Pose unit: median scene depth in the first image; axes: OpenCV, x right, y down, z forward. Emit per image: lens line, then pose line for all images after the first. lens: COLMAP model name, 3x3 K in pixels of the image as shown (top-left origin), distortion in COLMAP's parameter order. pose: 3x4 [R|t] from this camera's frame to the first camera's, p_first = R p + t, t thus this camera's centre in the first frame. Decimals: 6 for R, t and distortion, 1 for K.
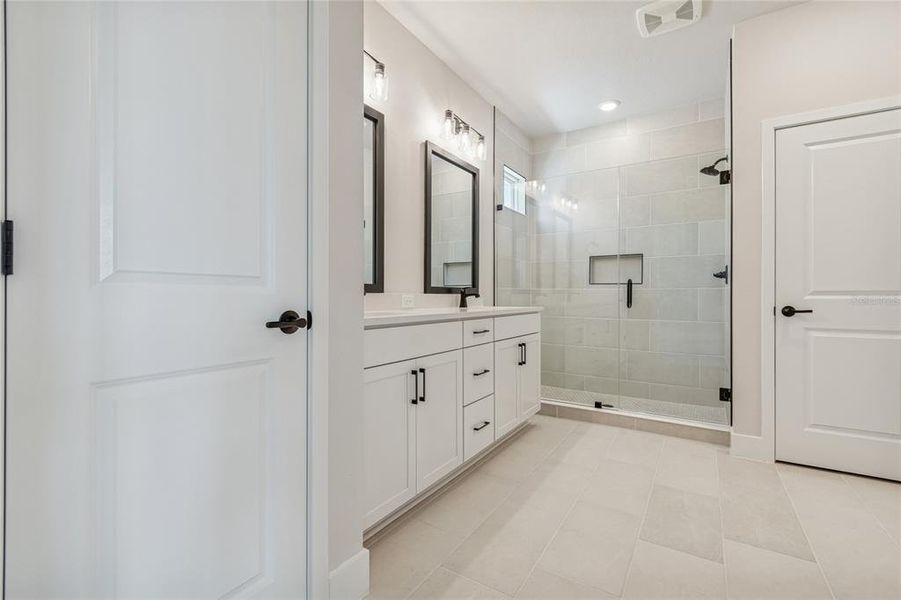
lens RADIAL K [[401.9, 0, 447.3], [0, 401.9, 293.4], [0, 0, 1]] dist [0.001544, -0.000532]
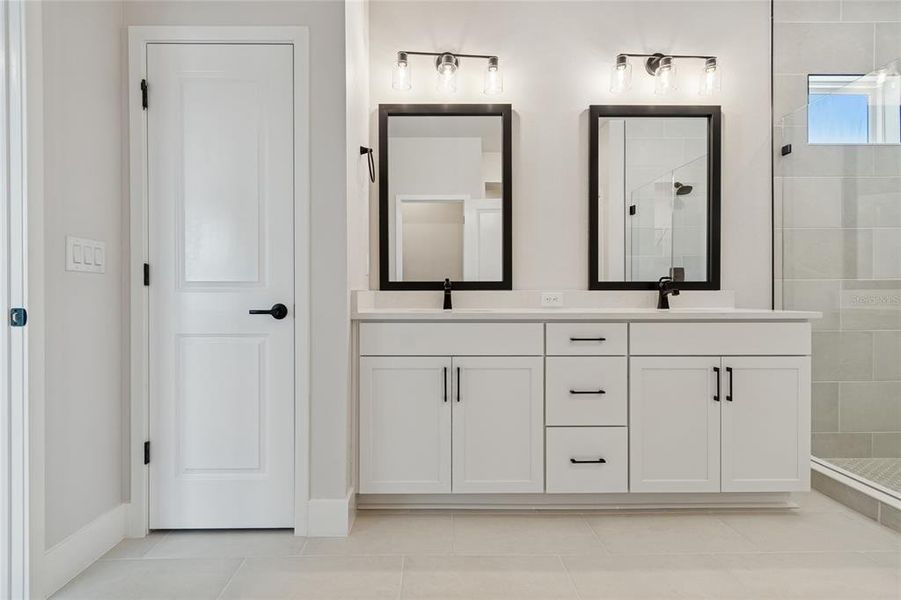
lens RADIAL K [[401.9, 0, 446.2], [0, 401.9, 298.7], [0, 0, 1]] dist [0.001544, -0.000532]
pose [[0.548929, 0.005997, -0.835847, 0.478891], [0.007275, 0.999902, 0.011952, 0.005617], [0.835837, -0.012641, 0.548832, 0.290168]]
